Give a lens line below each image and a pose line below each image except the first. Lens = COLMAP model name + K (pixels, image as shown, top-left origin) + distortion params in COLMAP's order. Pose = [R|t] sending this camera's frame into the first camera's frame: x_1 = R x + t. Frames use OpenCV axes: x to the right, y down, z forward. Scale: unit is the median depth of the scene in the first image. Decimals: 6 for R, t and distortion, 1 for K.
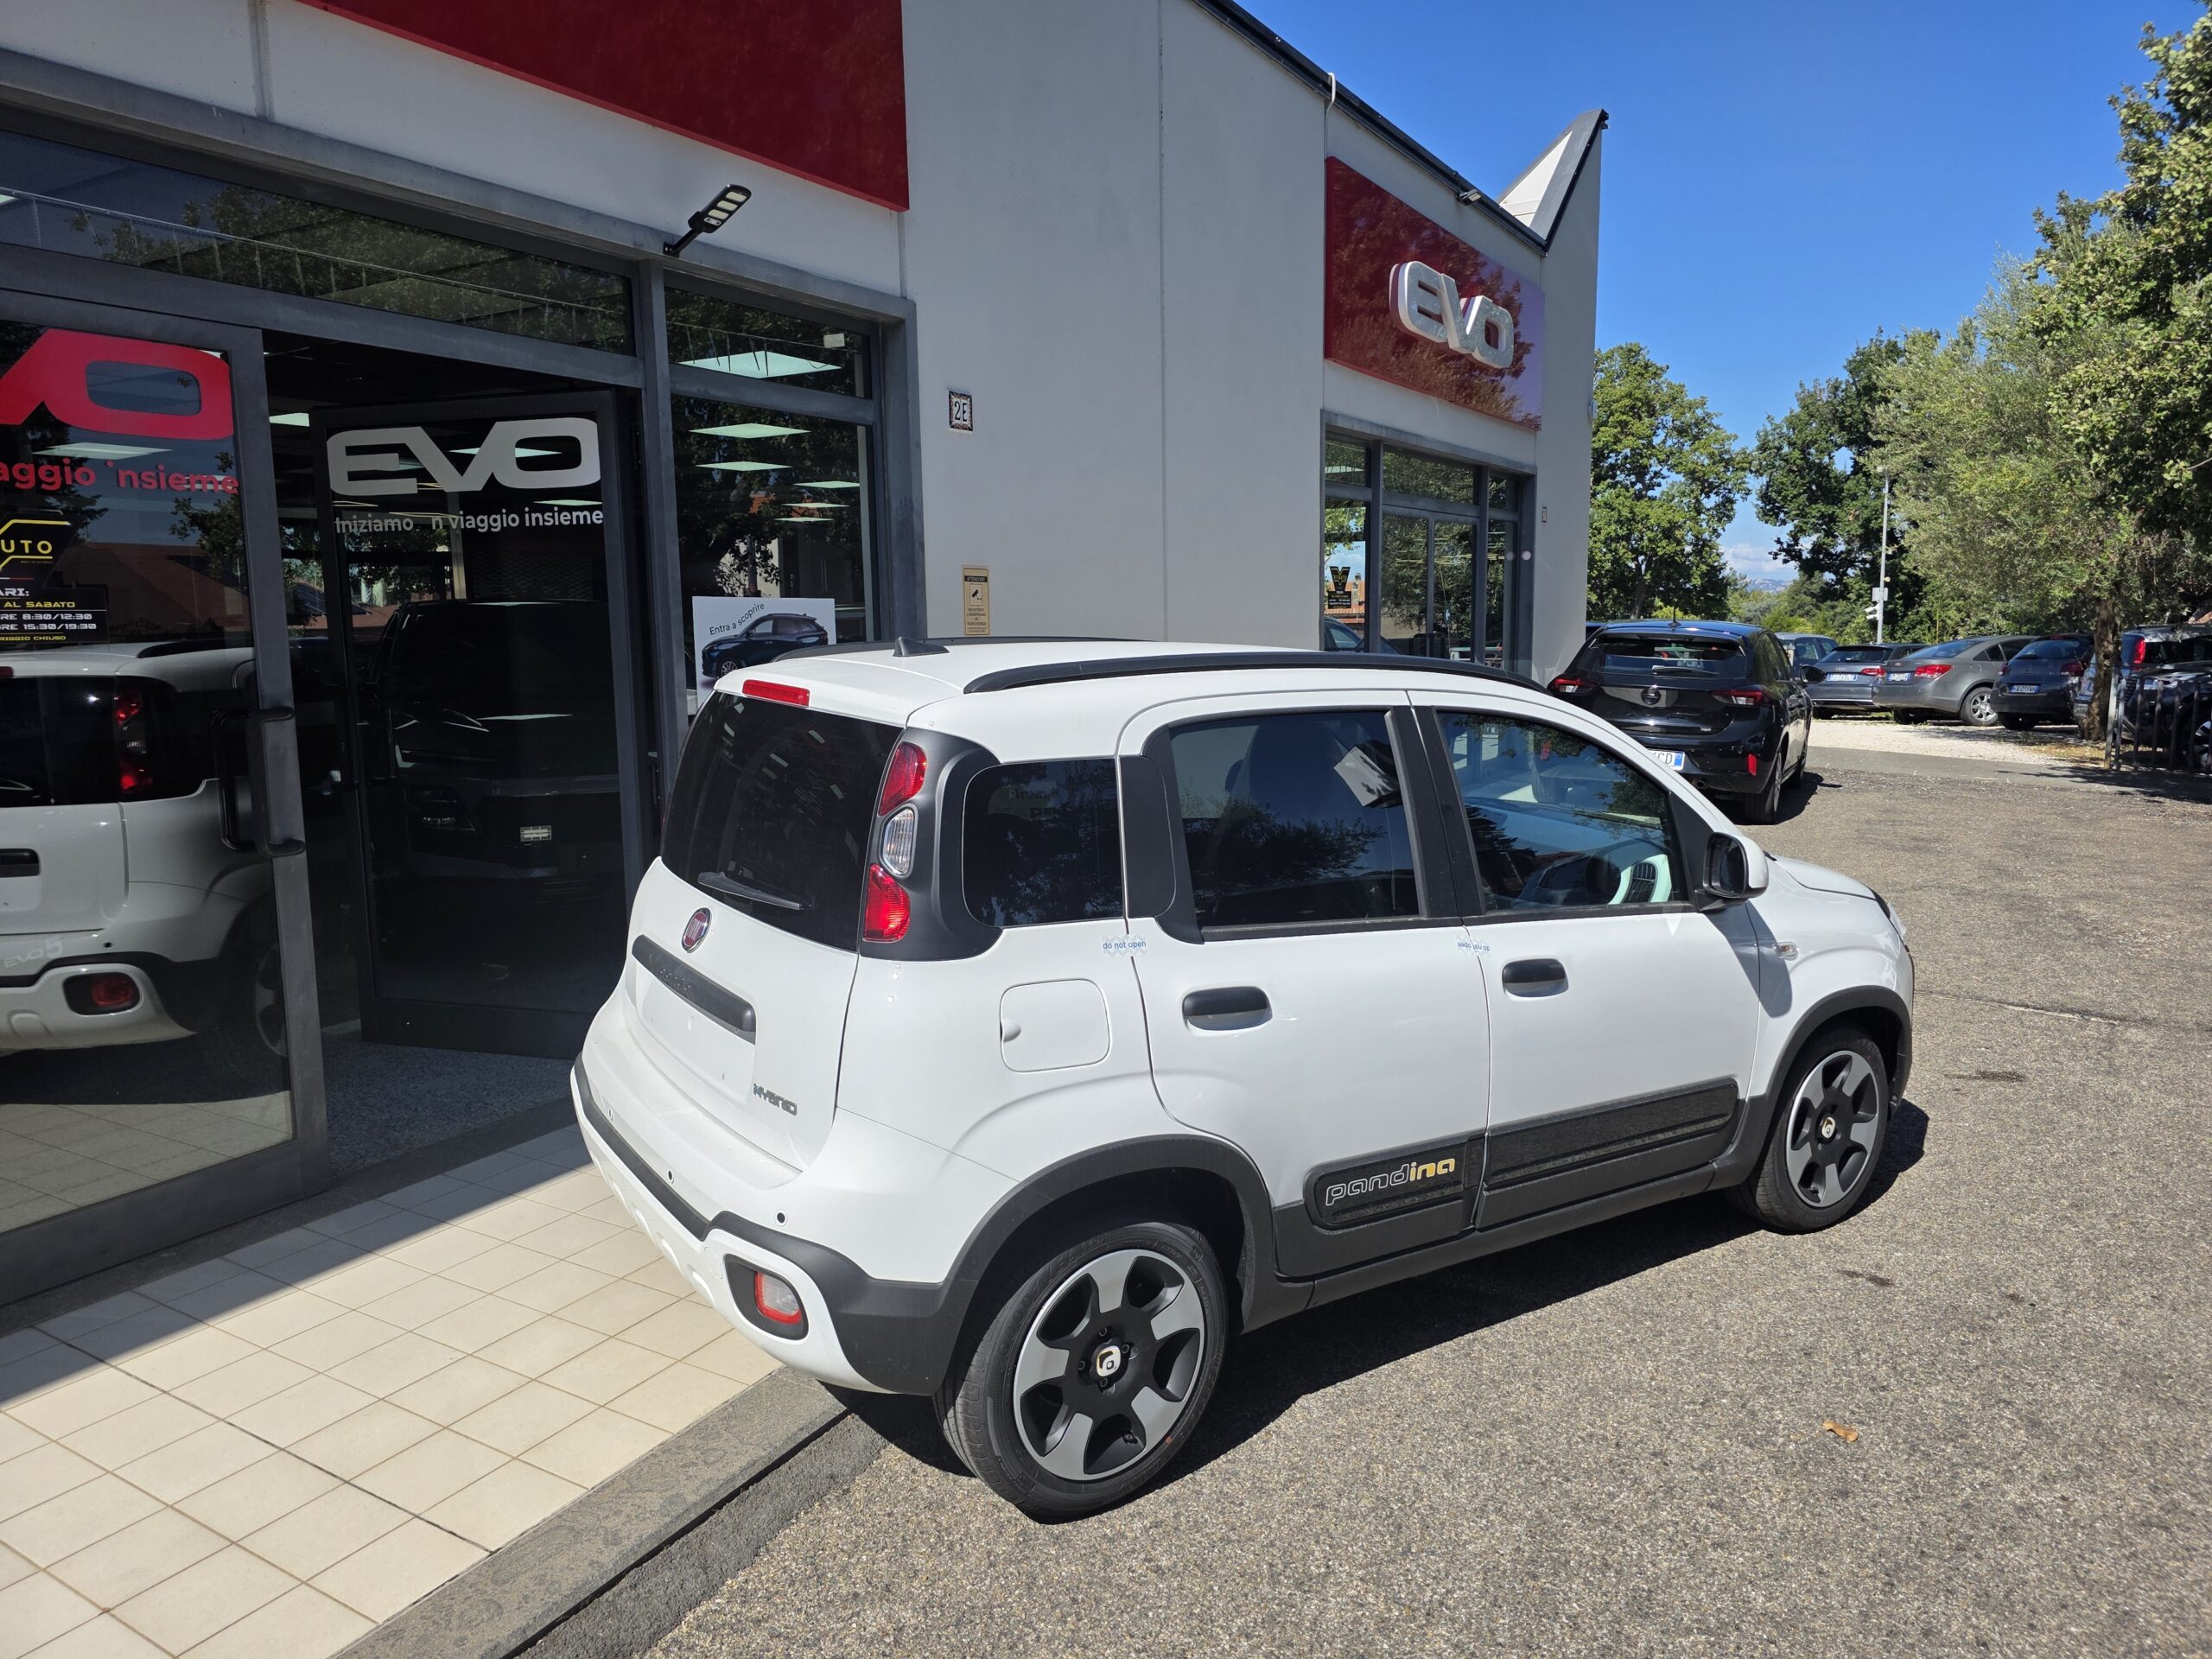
lens RADIAL K [[1477.8, 0, 1091.1], [0, 1477.8, 820.7], [0, 0, 1]] dist [0.066495, -0.063414]
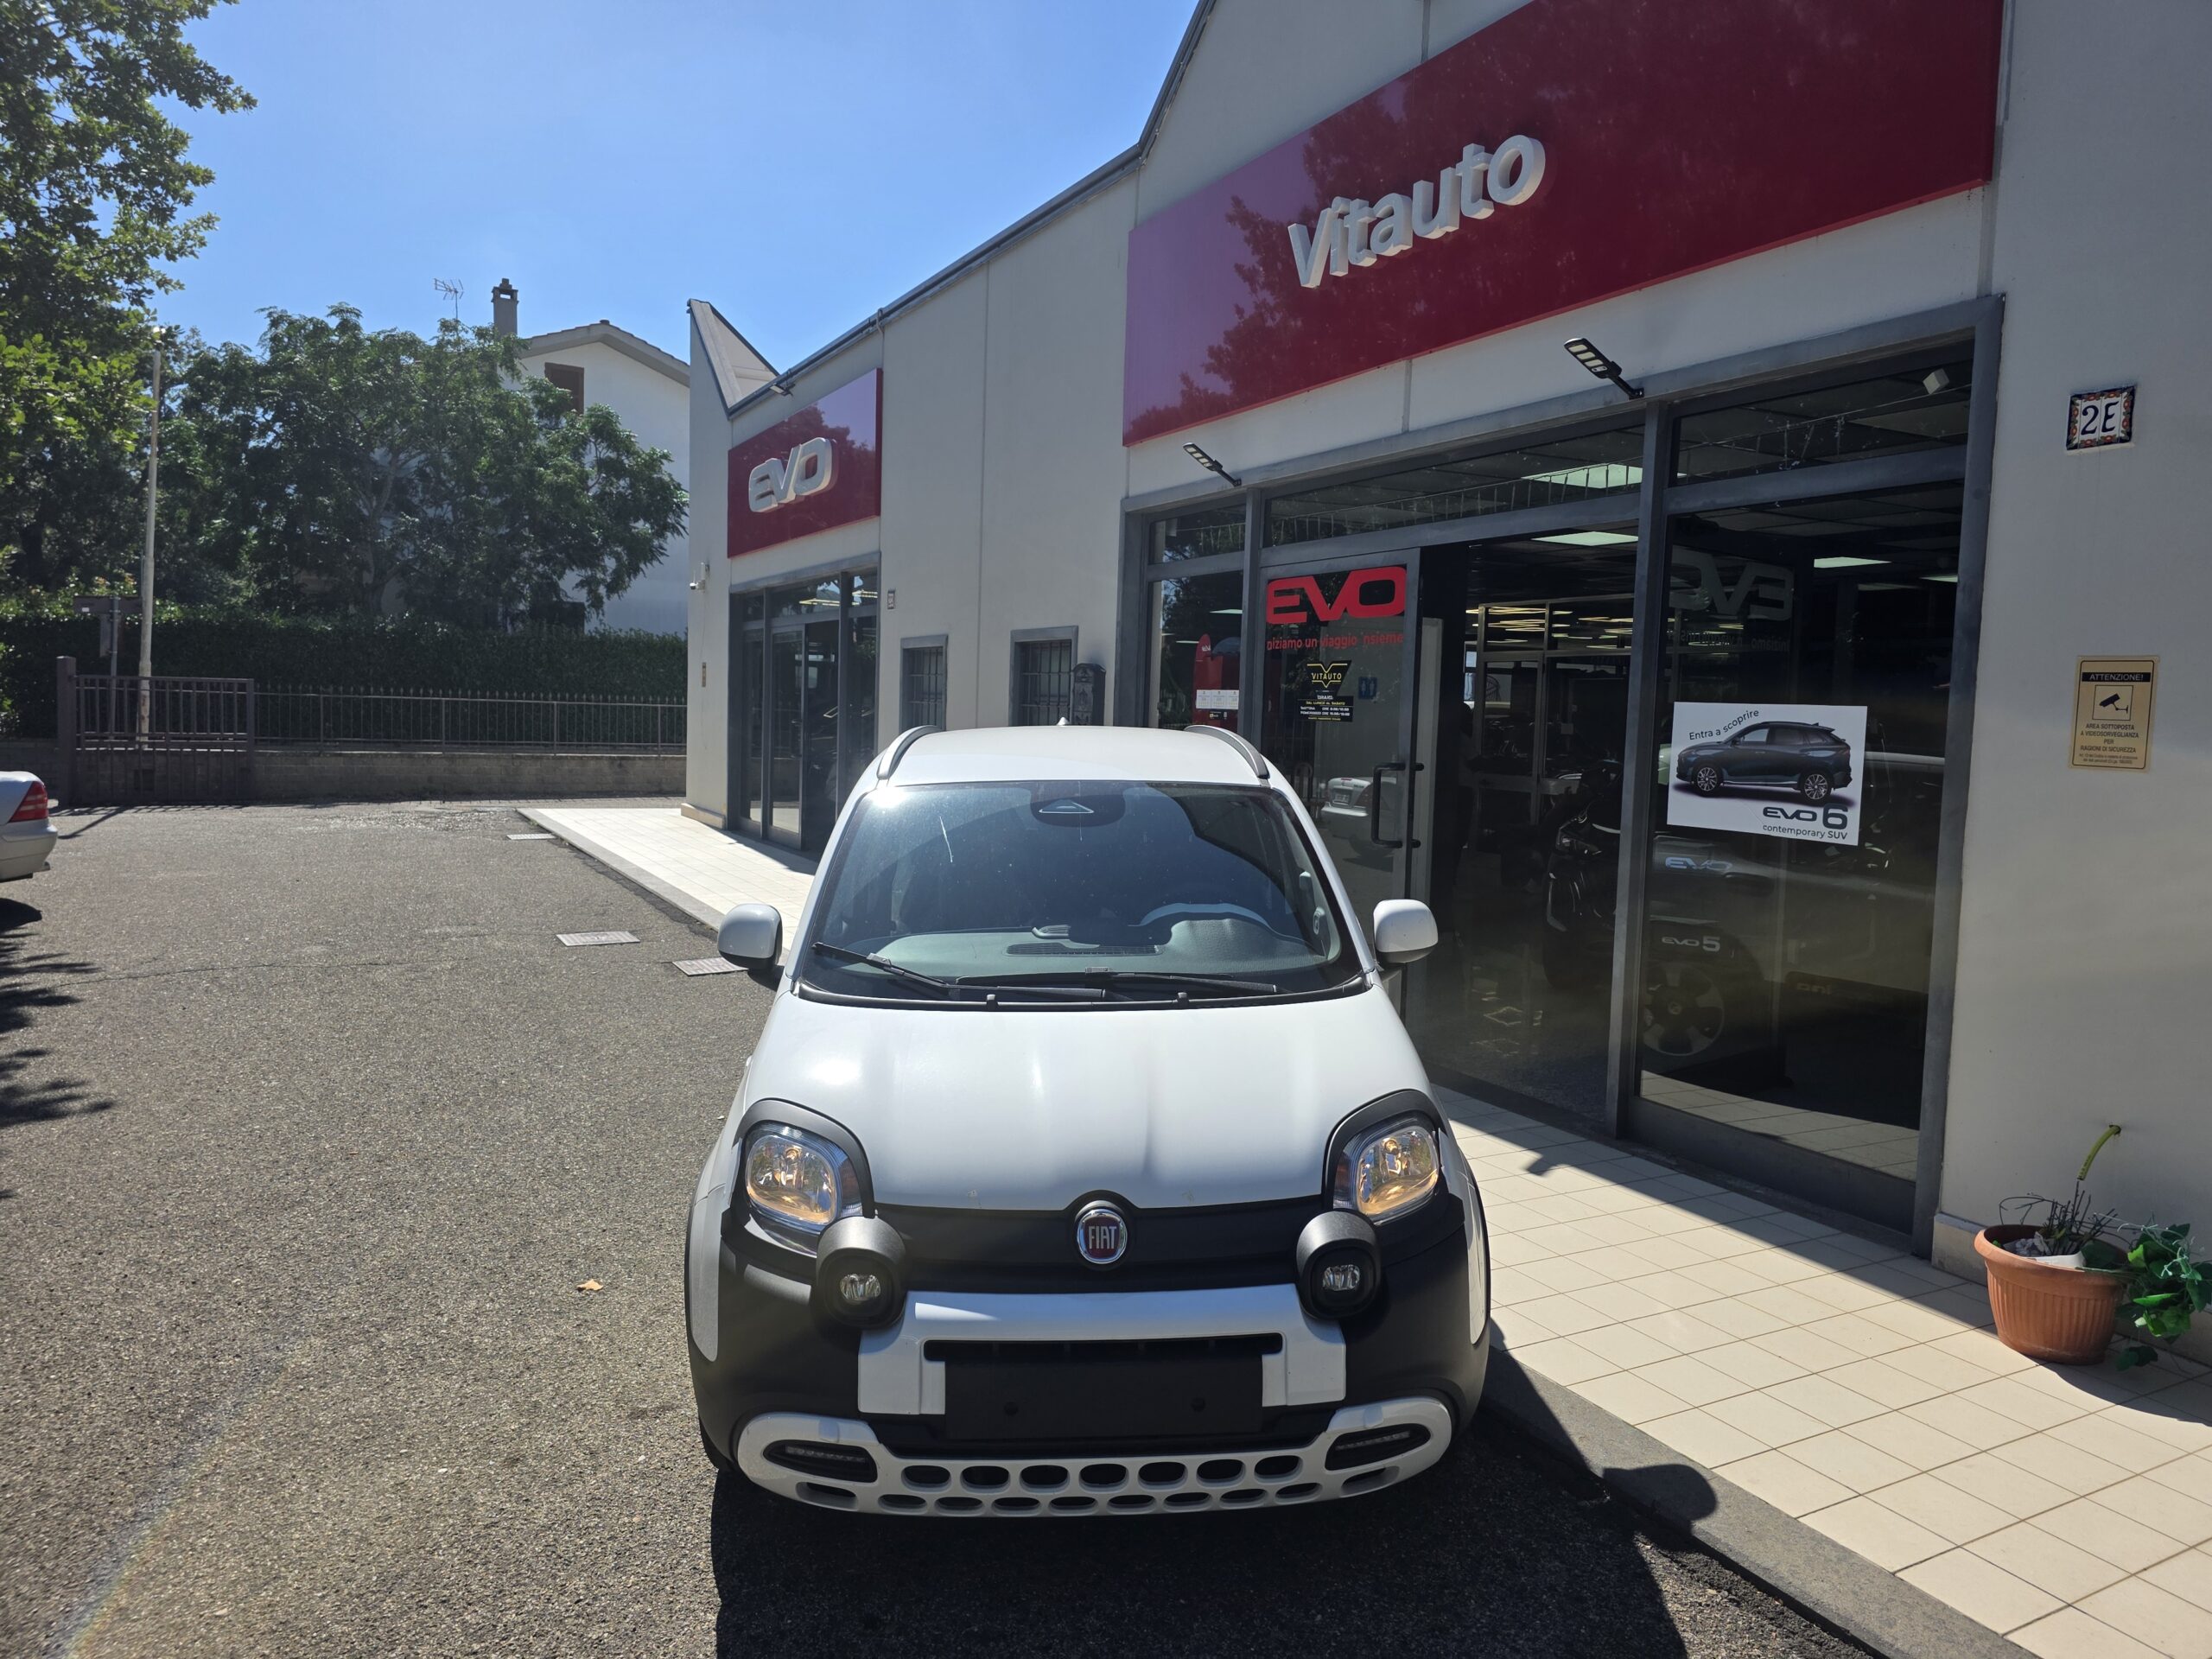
lens RADIAL K [[1477.8, 0, 1091.1], [0, 1477.8, 820.7], [0, 0, 1]] dist [0.066495, -0.063414]
pose [[-0.521504, 0.065823, -0.850706, 1.087250], [-0.139819, 0.976950, 0.161304, -0.234712], [0.841715, 0.203065, -0.500280, 1.549642]]
